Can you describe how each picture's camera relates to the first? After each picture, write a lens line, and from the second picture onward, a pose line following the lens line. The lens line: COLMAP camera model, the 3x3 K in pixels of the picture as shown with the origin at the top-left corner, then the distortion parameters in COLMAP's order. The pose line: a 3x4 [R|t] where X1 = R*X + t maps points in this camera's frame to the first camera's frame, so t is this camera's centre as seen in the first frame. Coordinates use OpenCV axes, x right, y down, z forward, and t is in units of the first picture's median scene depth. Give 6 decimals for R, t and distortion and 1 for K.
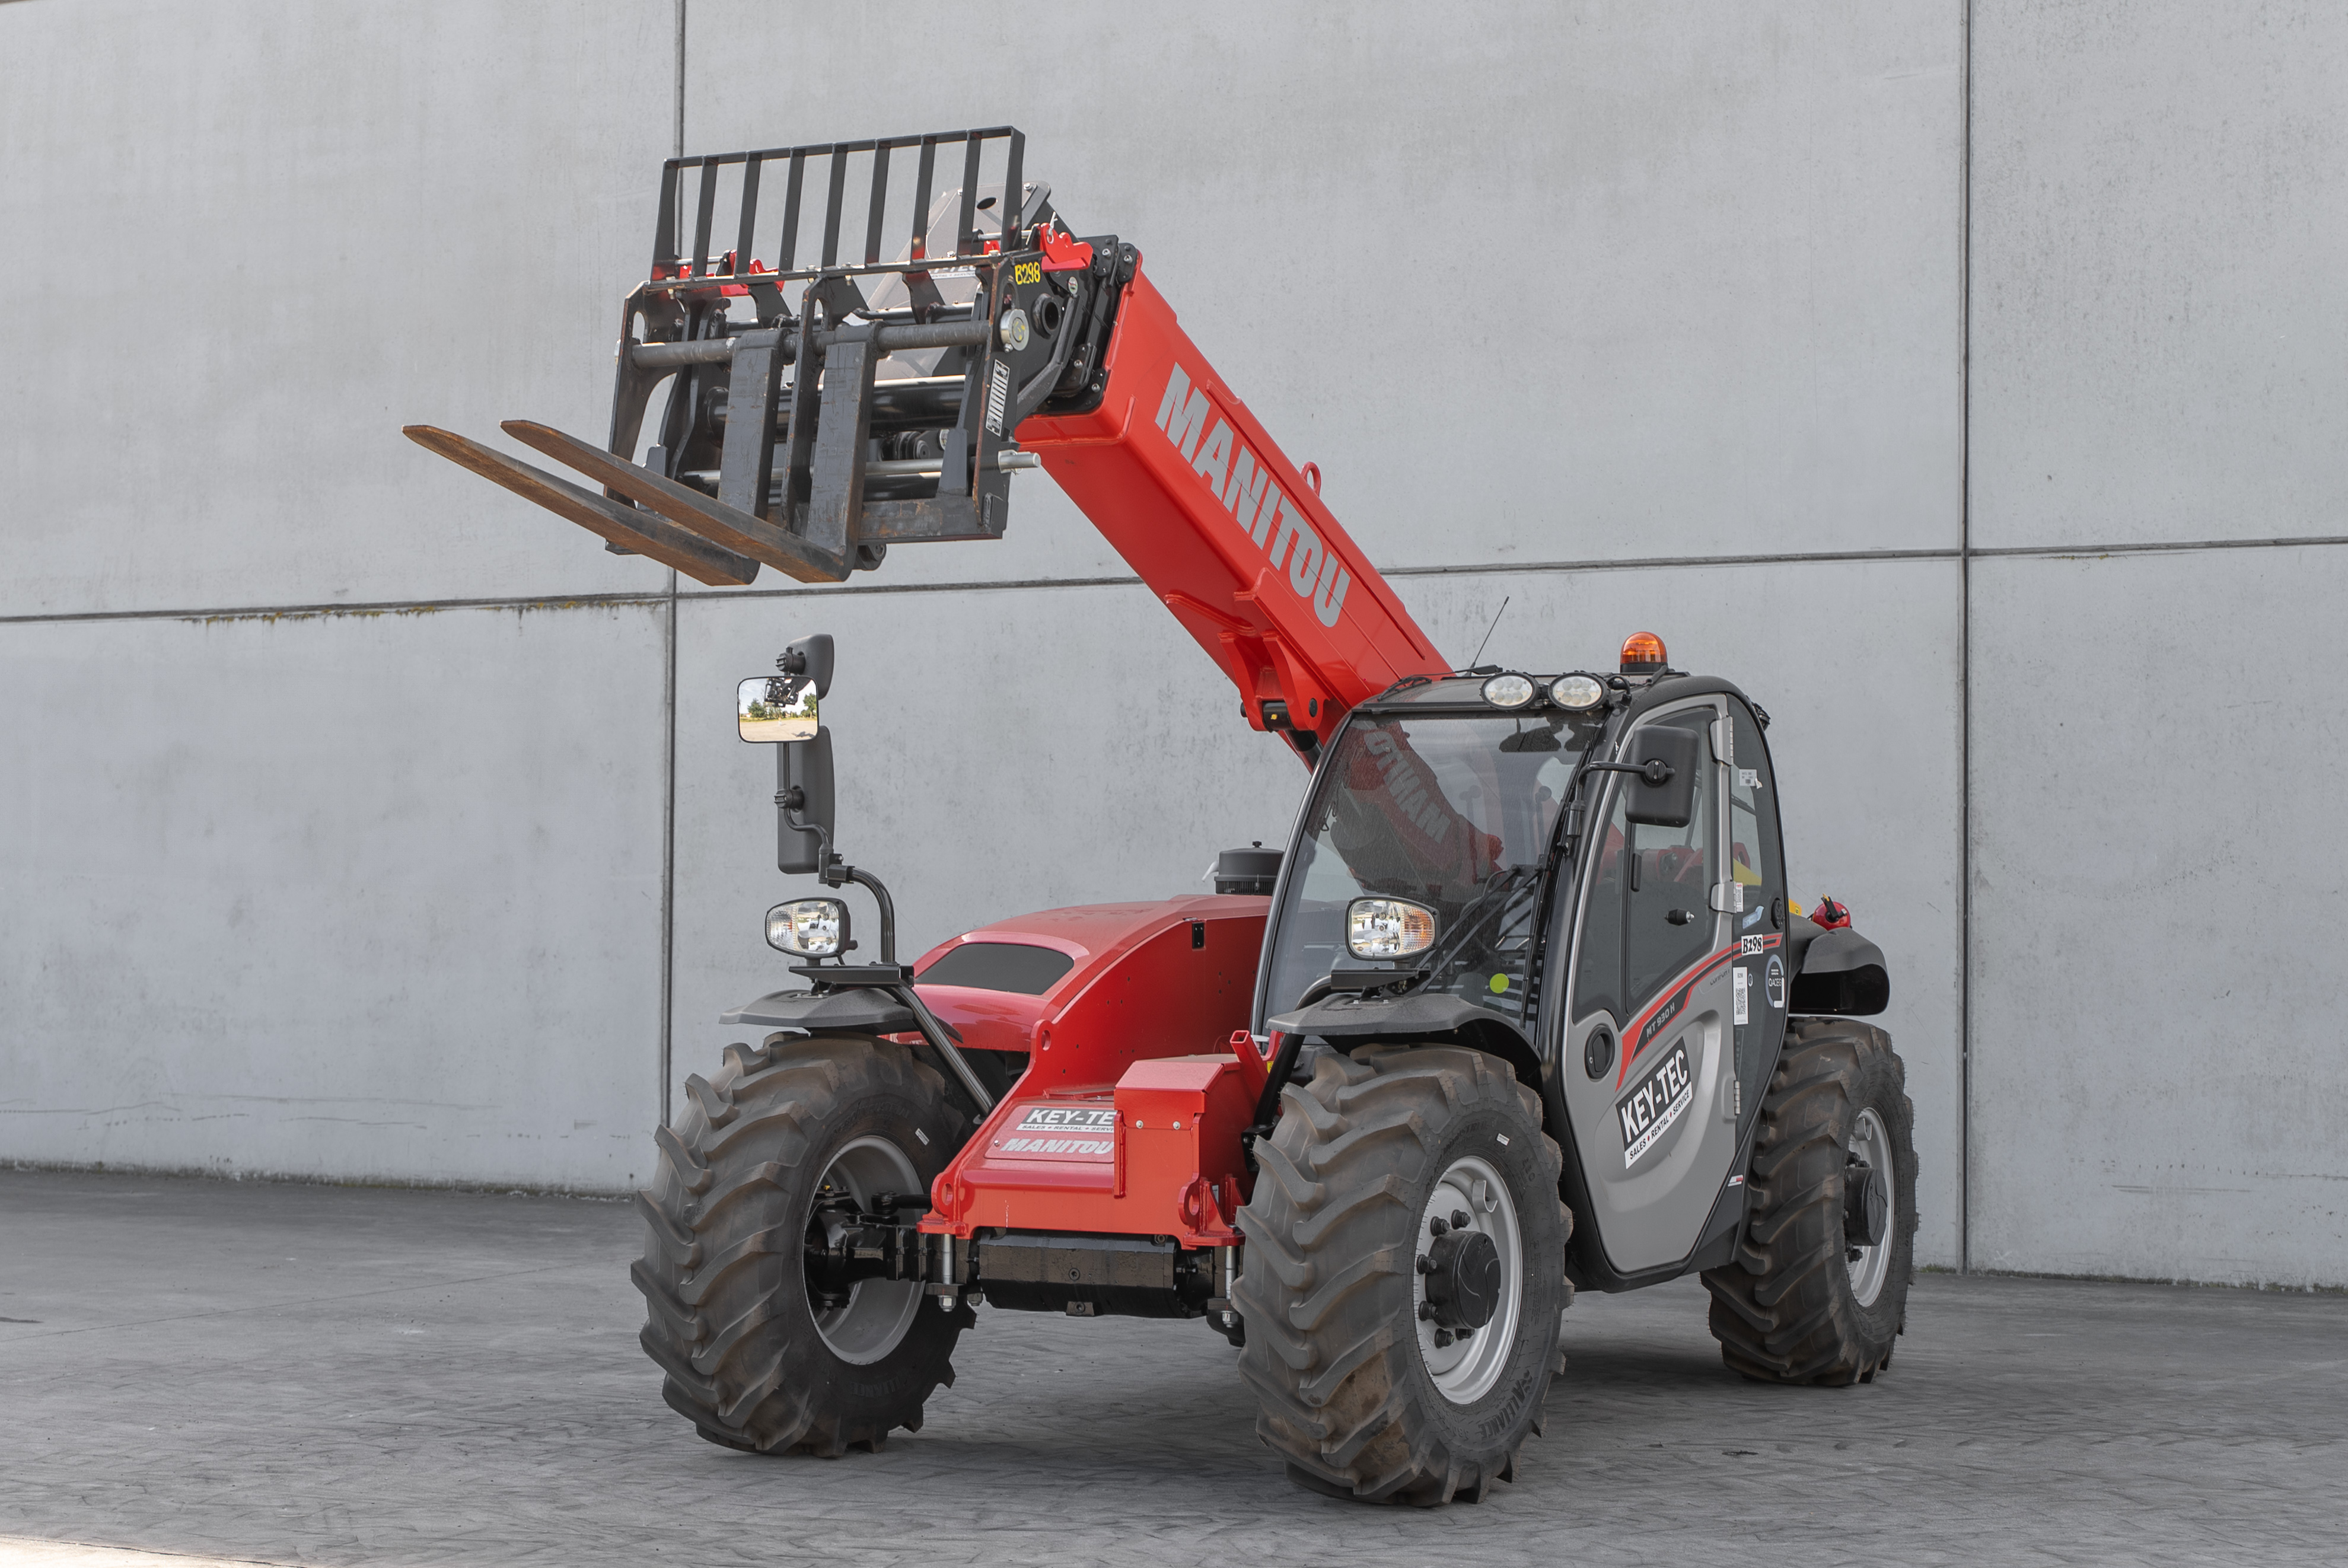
lens RADIAL K [[4255.8, 0, 1126.3], [0, 4255.8, 773.4], [0, 0, 1]] dist [0.012629, -0.021769]
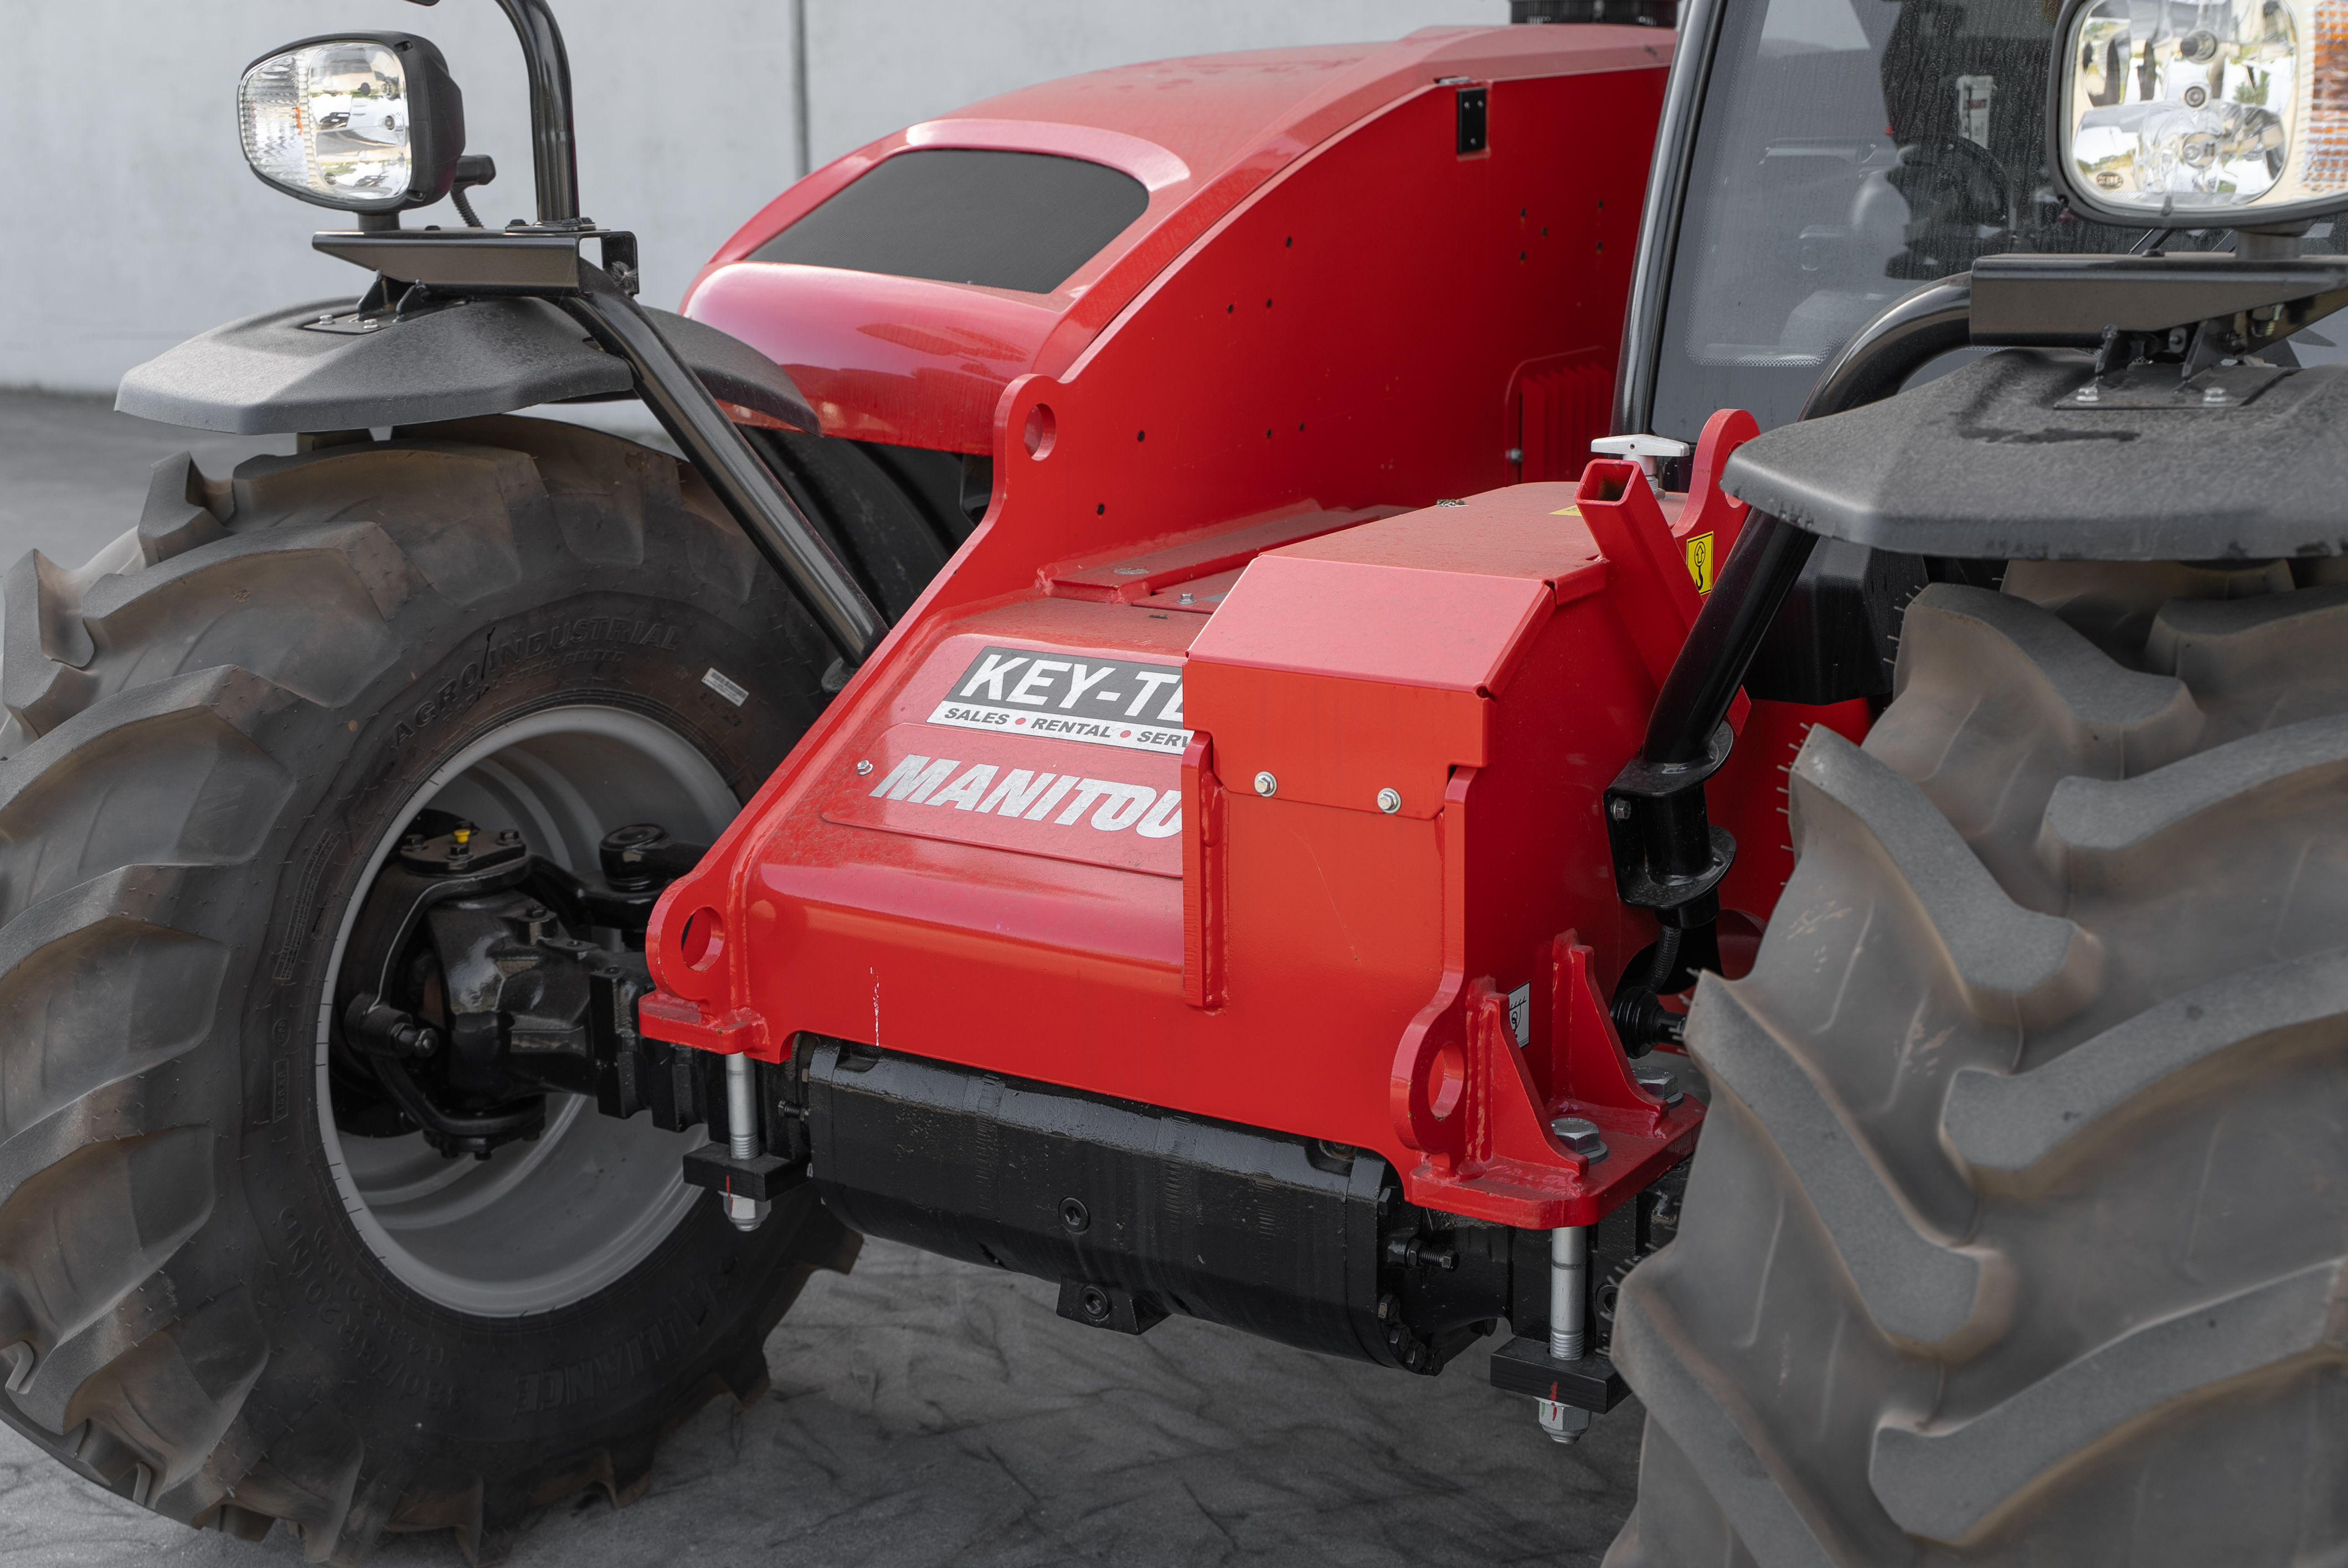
lens RADIAL K [[3015.2, 0, 1174.0], [0, 3015.2, 784.0], [0, 0, 1]] dist [0.005710, -0.010521]
pose [[0.996585, 0.002786, -0.082524, 0.012928], [0.018475, 0.966570, 0.255735, 0.025924], [0.080478, -0.256386, 0.963218, 0.727897]]
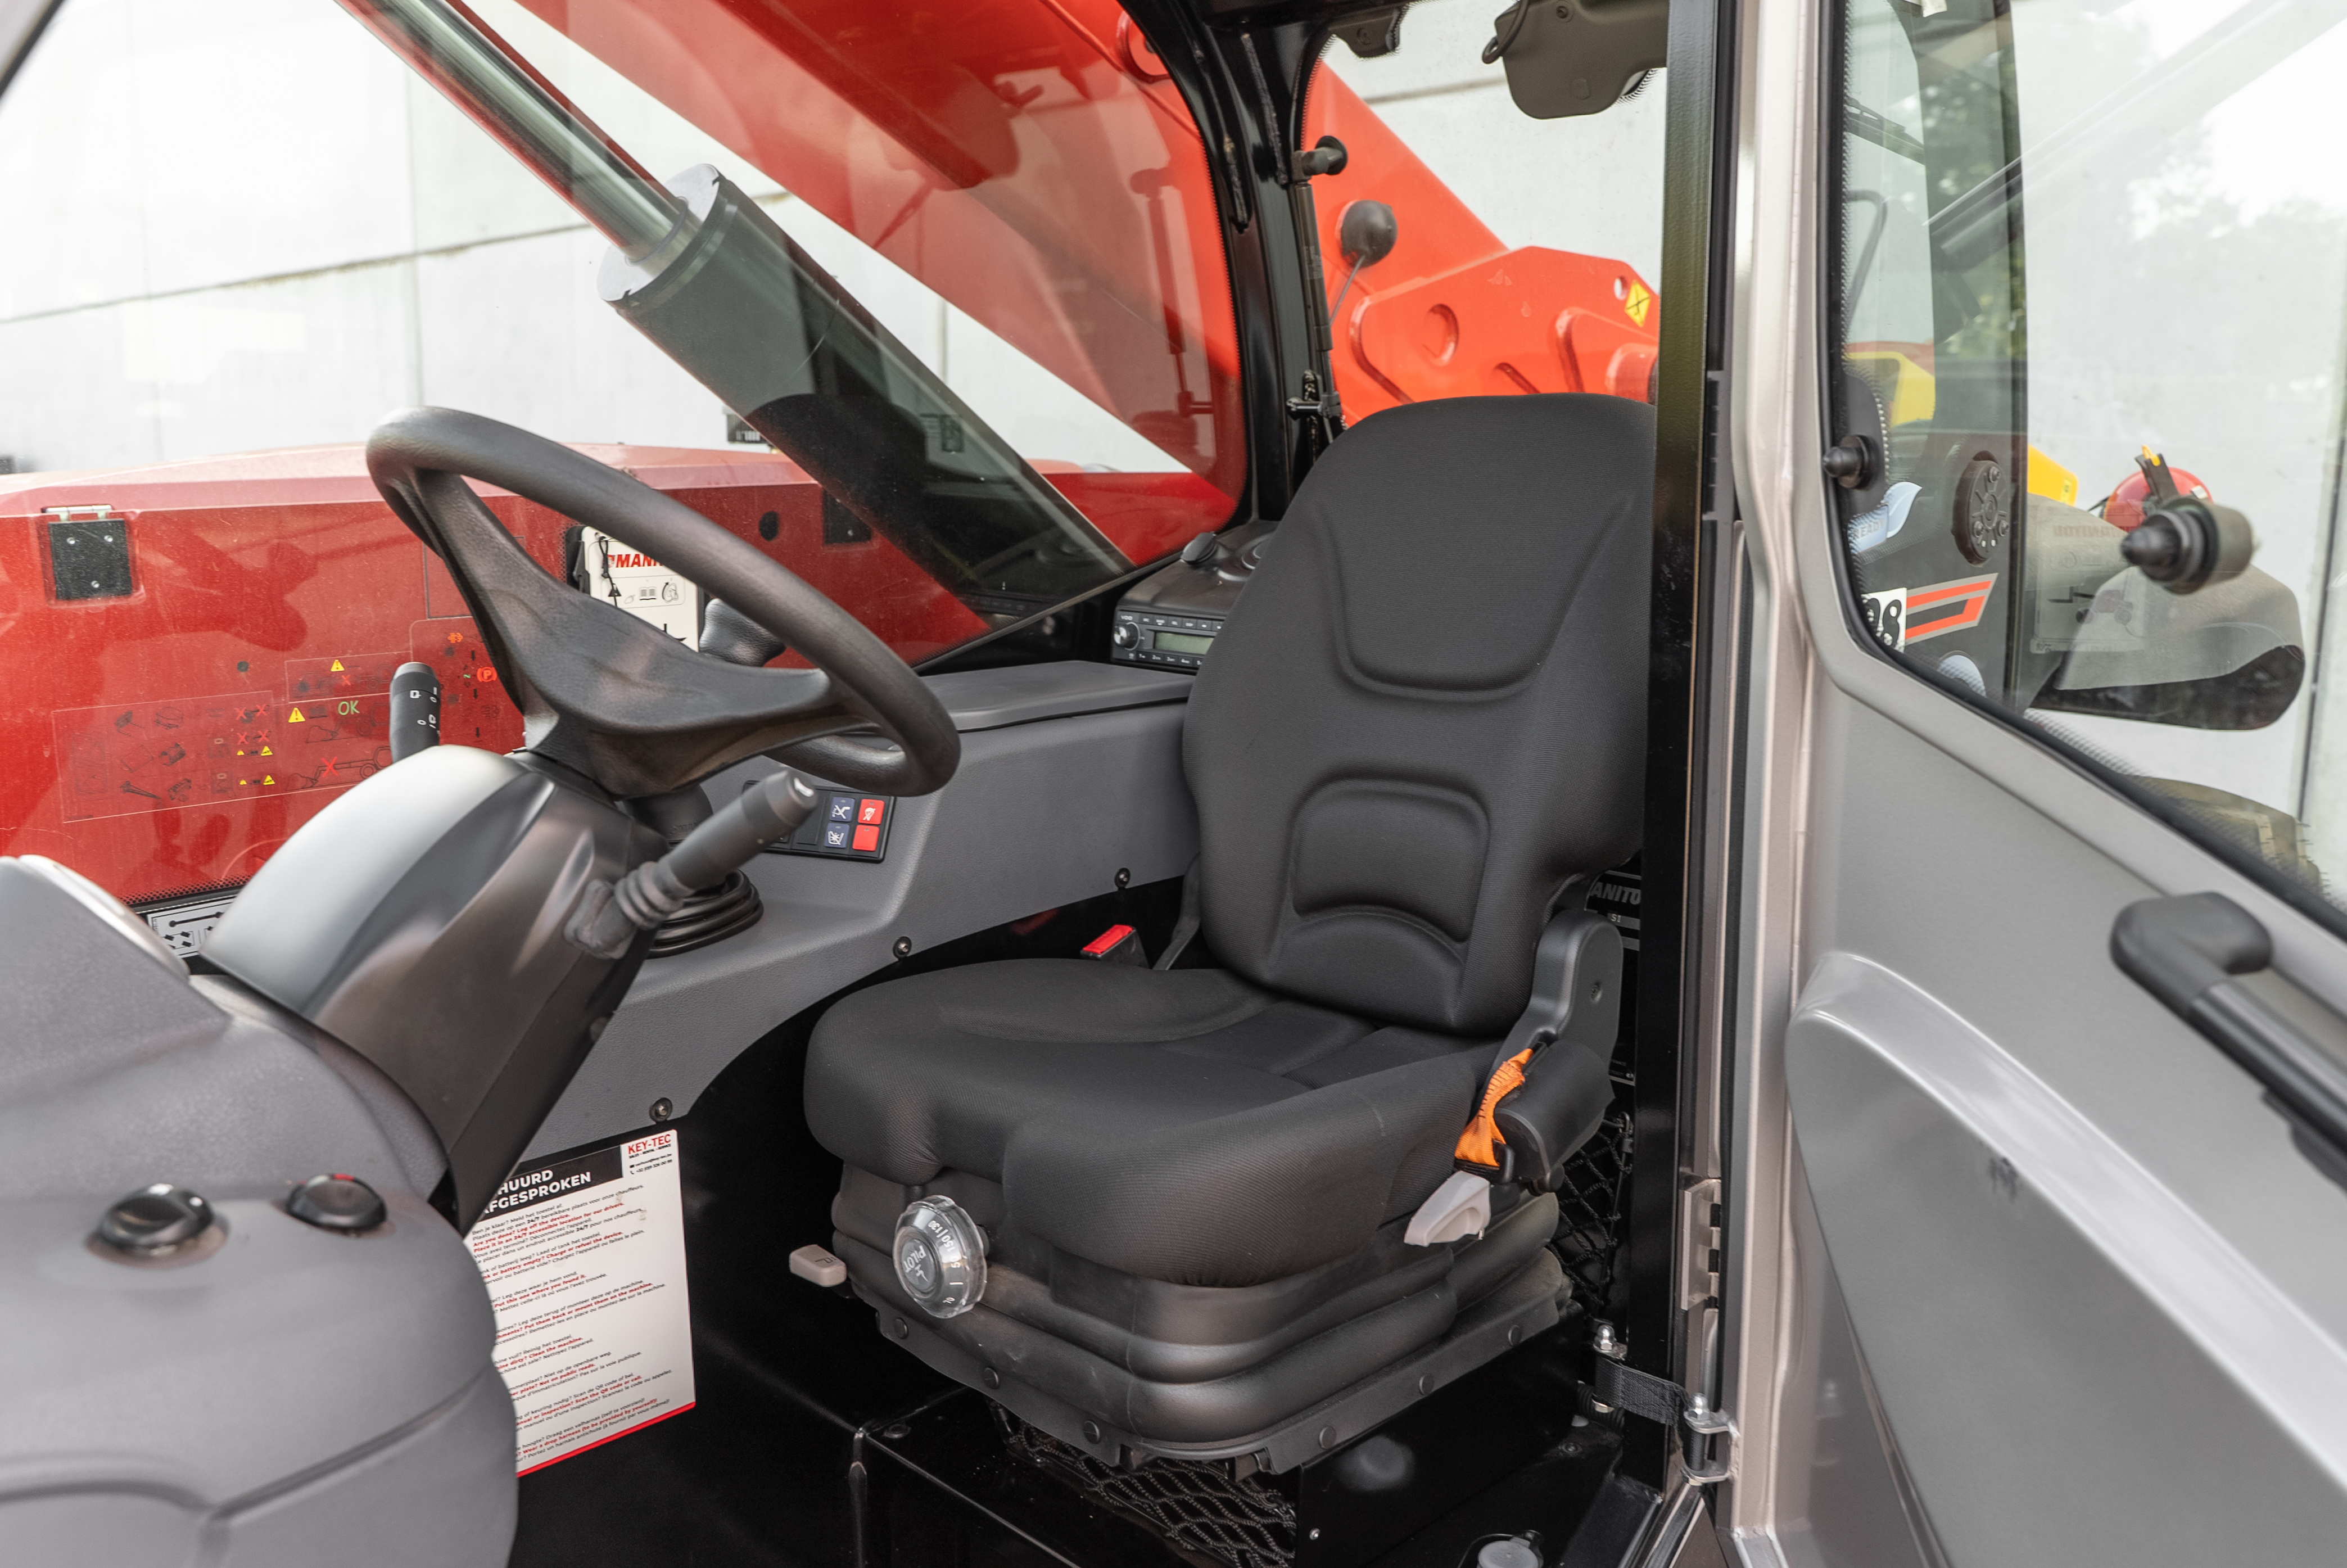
lens RADIAL K [[1855.3, 0, 1131.3], [0, 1855.3, 777.7], [0, 0, 1]] dist [0.003580, -0.004116]
pose [[0.952204, 0.056825, -0.300131, 0.145038], [0.003164, 0.980657, 0.195710, 0.027588], [0.305447, -0.187306, 0.933605, 0.913221]]
